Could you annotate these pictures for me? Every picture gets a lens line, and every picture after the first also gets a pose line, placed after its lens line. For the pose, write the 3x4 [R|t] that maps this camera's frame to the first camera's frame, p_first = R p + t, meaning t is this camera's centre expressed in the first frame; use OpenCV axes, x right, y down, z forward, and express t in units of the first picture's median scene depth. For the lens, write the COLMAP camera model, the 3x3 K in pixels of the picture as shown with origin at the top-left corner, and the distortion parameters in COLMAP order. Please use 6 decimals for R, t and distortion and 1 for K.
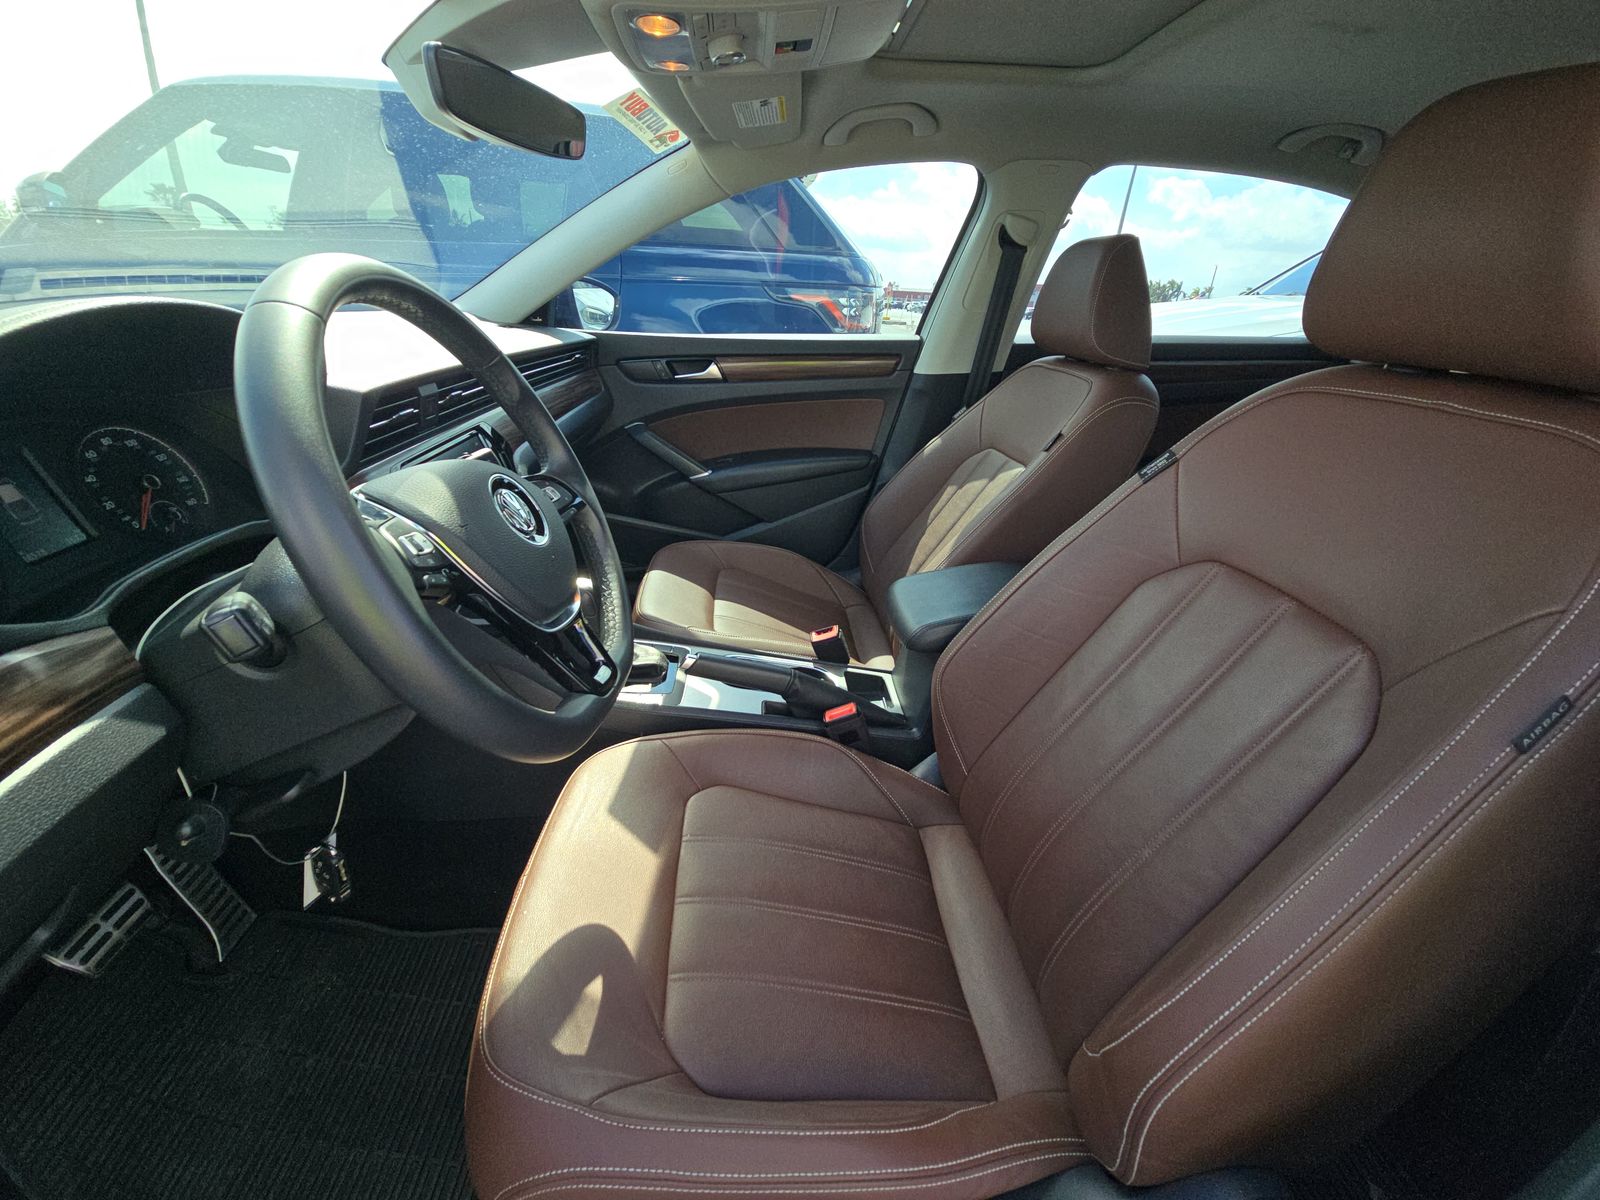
lens RADIAL K [[647.8, 0, 799.0], [0, 647.8, 591.3], [0, 0, 1]] dist [0.003089, 0.000513]
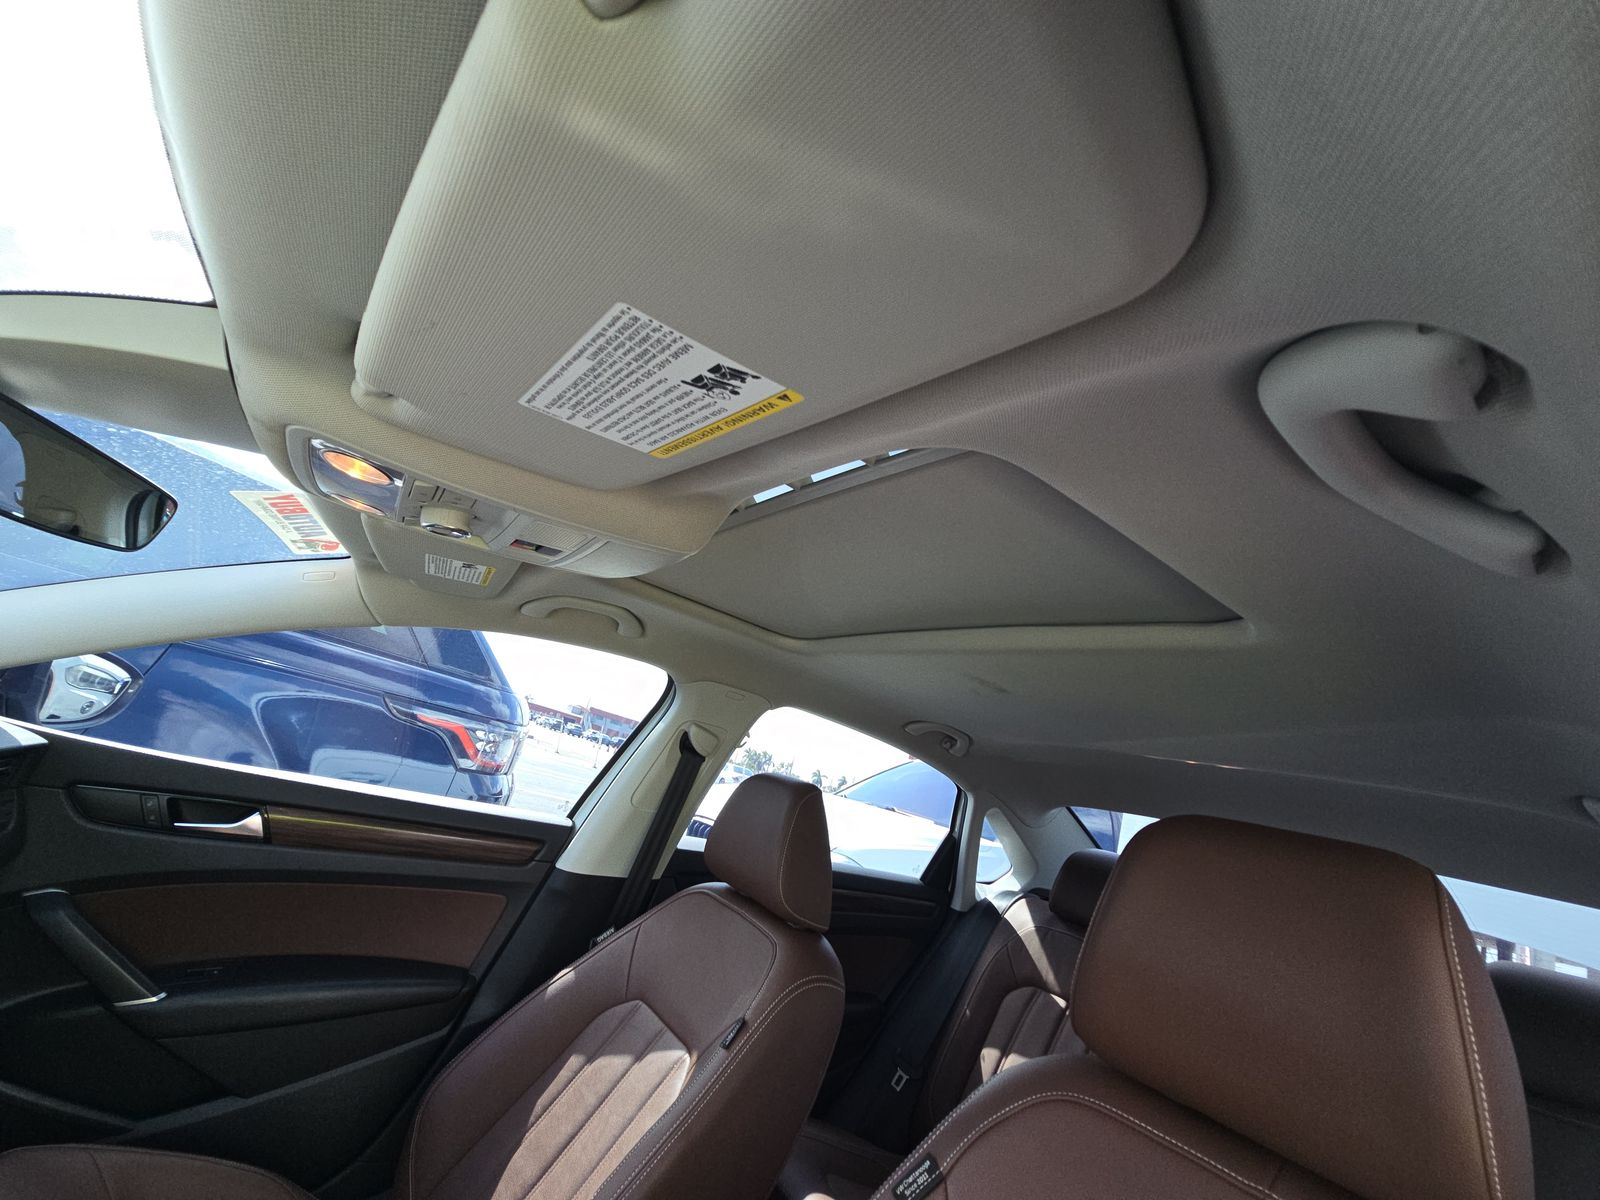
lens RADIAL K [[647.8, 0, 799.0], [0, 647.8, 591.3], [0, 0, 1]] dist [0.003089, 0.000513]
pose [[0.838109, 0.321608, 0.440615, -0.035137], [0.002844, 0.805136, -0.593084, -0.147547], [-0.545496, 0.498322, 0.673876, 0.140242]]
